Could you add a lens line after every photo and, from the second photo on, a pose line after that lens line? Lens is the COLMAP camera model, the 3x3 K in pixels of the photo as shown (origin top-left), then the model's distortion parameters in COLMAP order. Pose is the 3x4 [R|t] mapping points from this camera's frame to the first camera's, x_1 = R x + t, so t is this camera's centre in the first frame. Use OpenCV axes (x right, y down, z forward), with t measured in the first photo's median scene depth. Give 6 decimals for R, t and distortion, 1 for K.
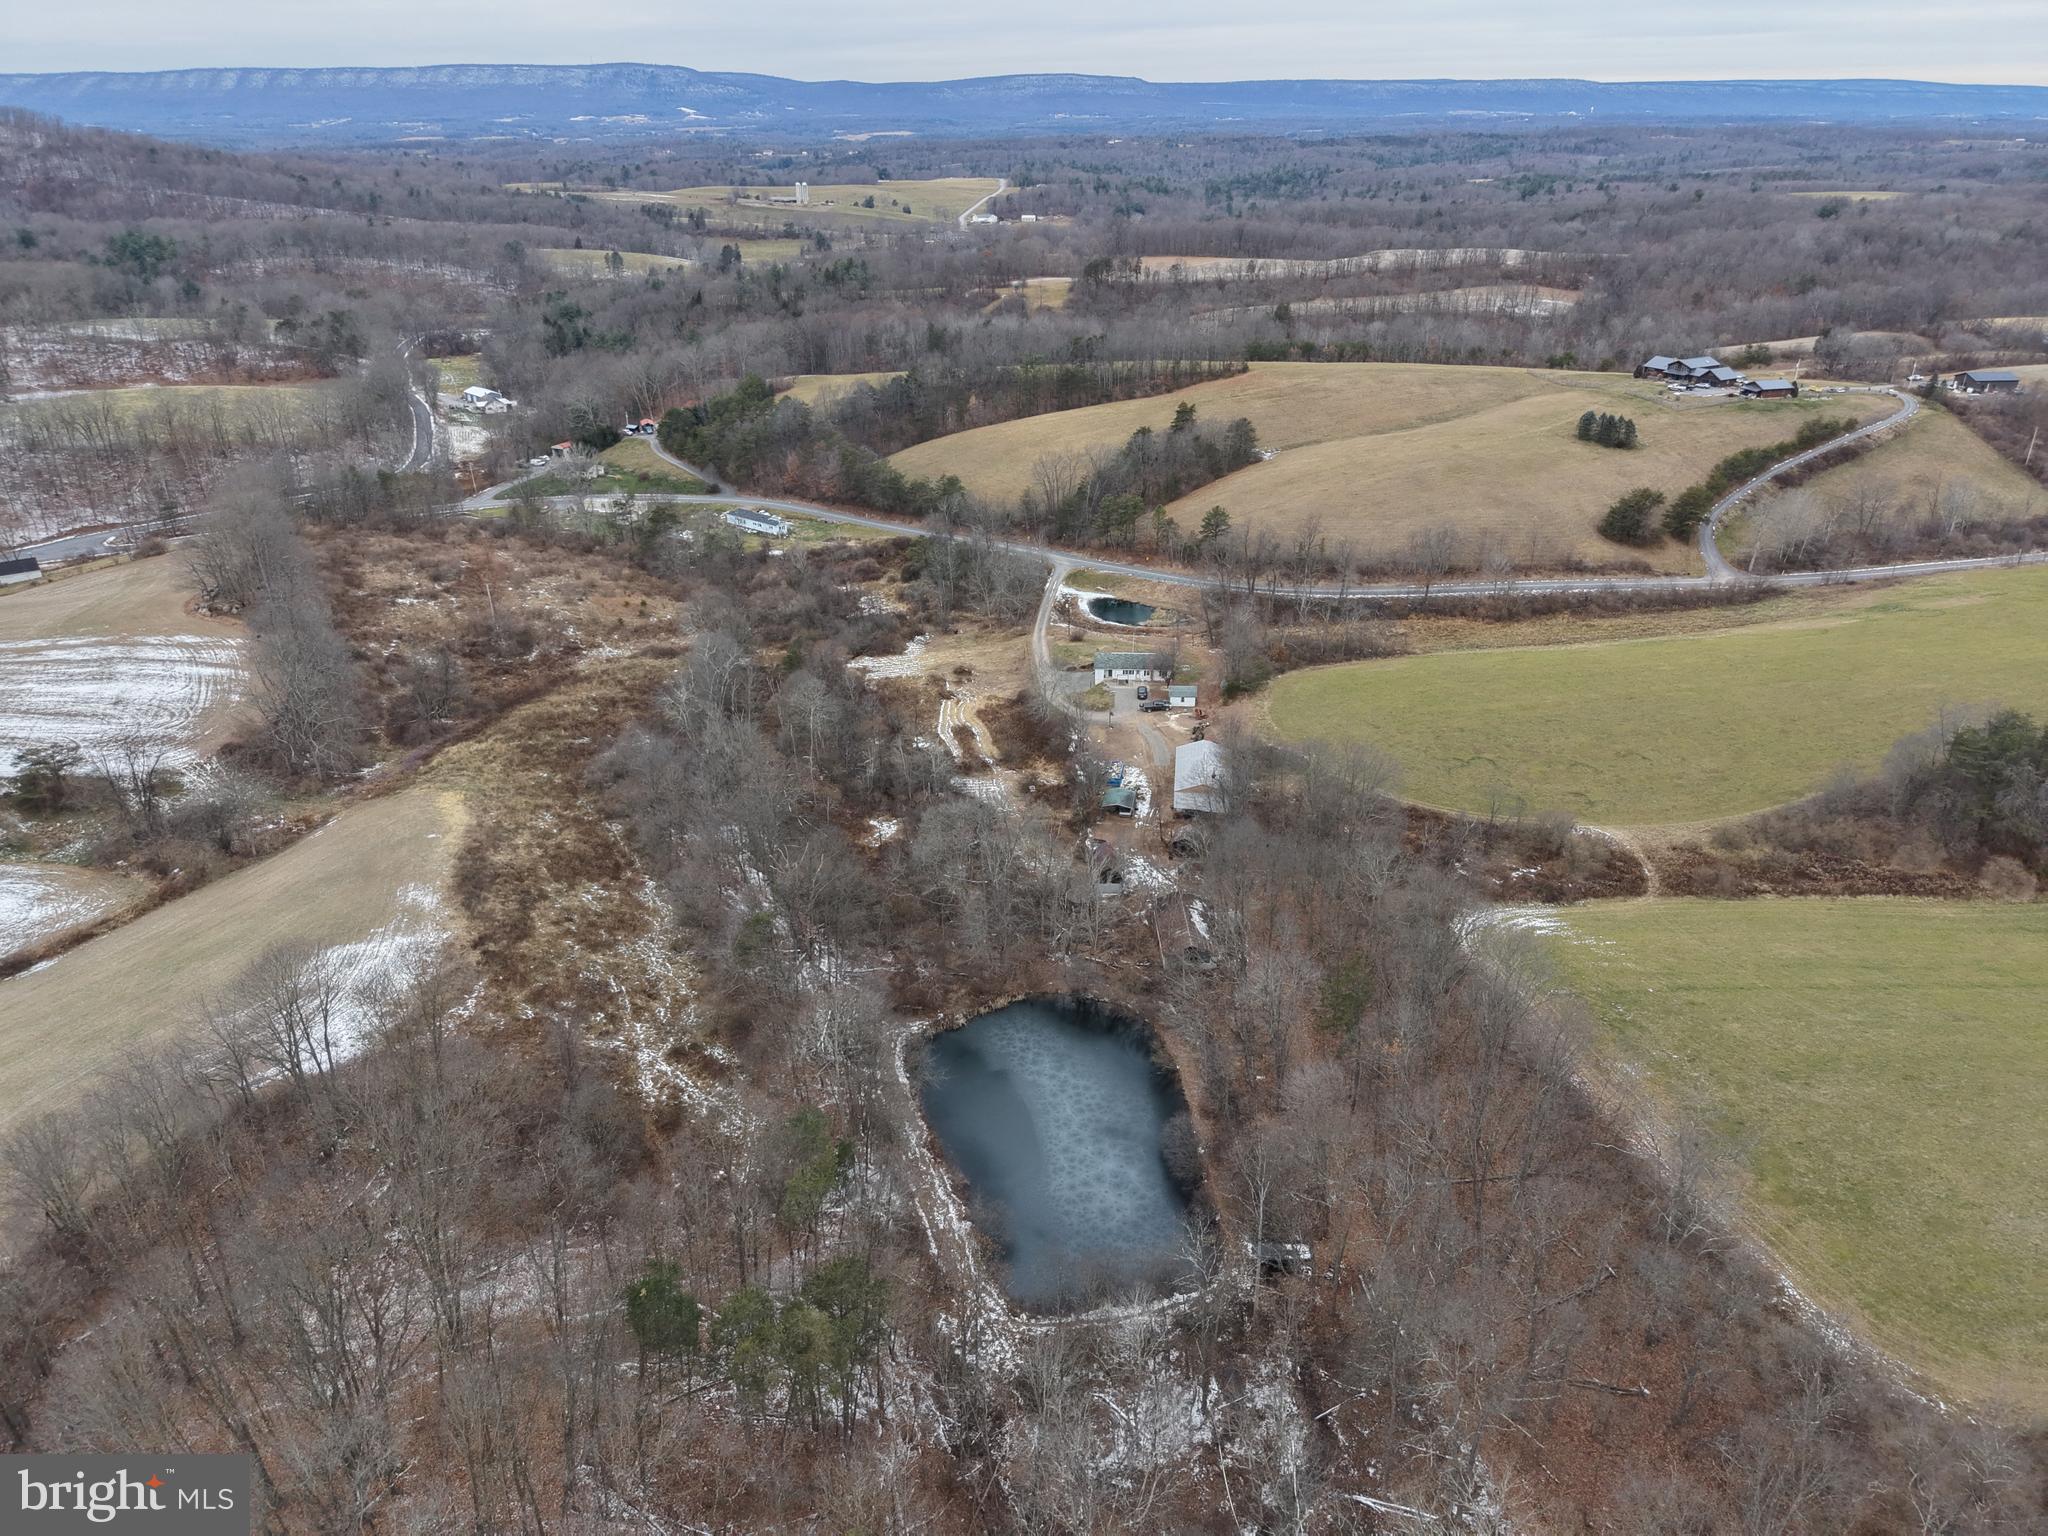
lens RADIAL K [[1394.8, 0, 1034.2], [0, 1394.8, 775.9], [0, 0, 1]] dist [0.017493, -0.016013]
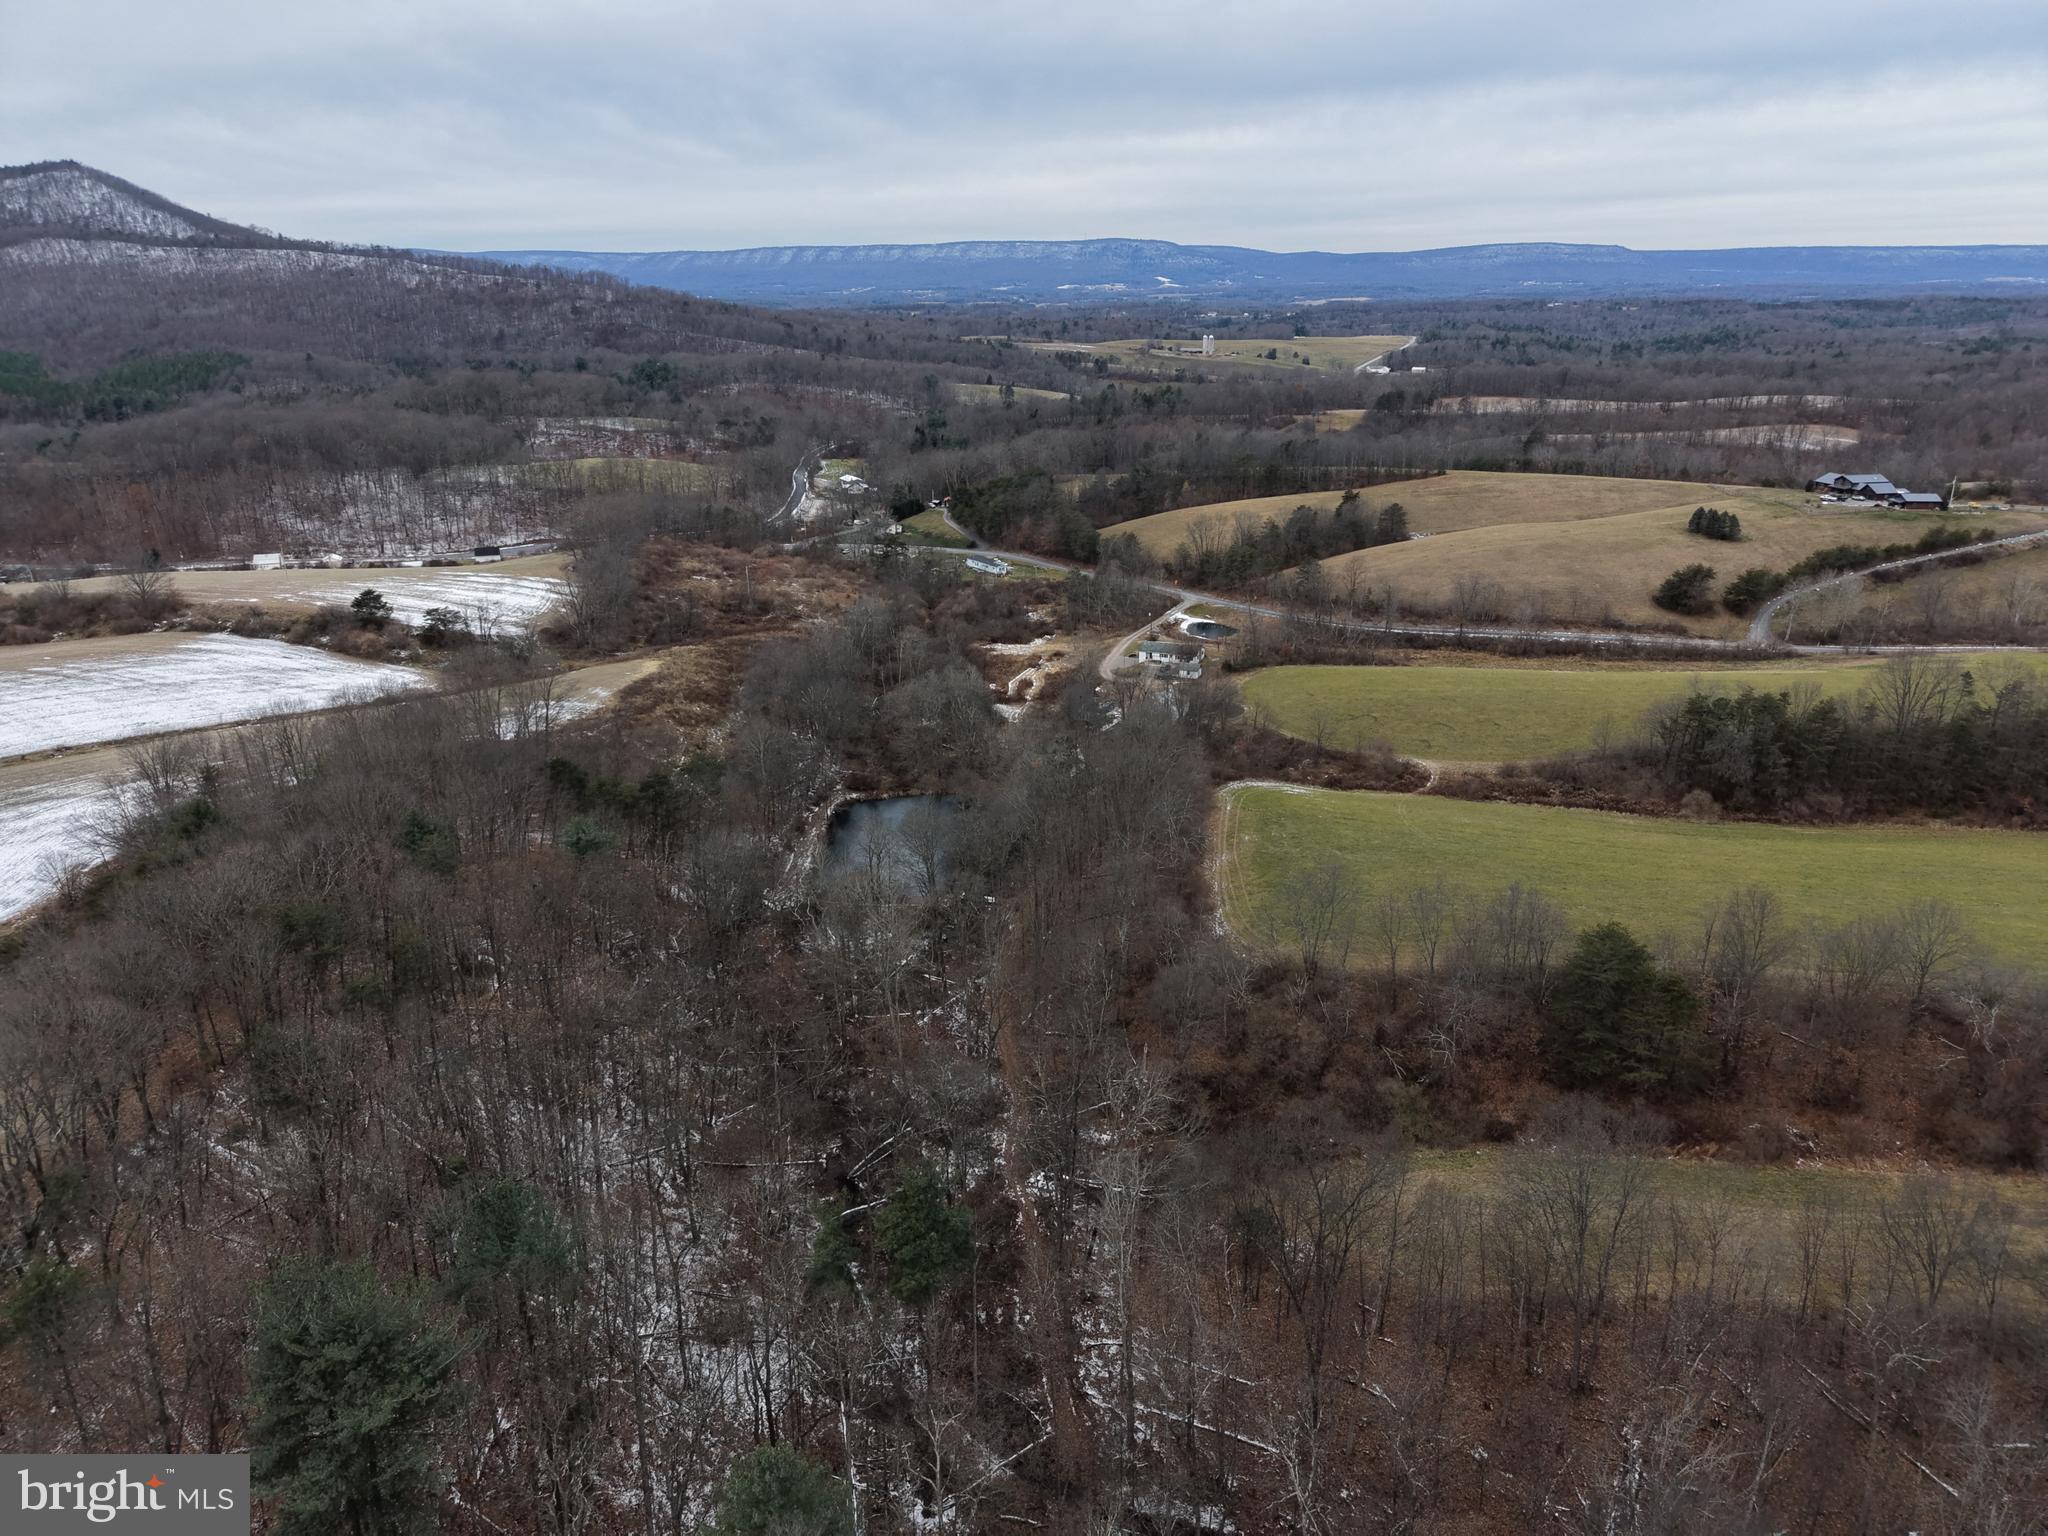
lens RADIAL K [[1394.8, 0, 1018.7], [0, 1394.8, 769.1], [0, 0, 1]] dist [0.017493, -0.016013]
pose [[0.947814, 0.103372, -0.301602, 0.204334], [-0.135164, 0.987043, -0.086465, 0.096068], [0.288756, 0.122719, 0.949505, -0.157111]]
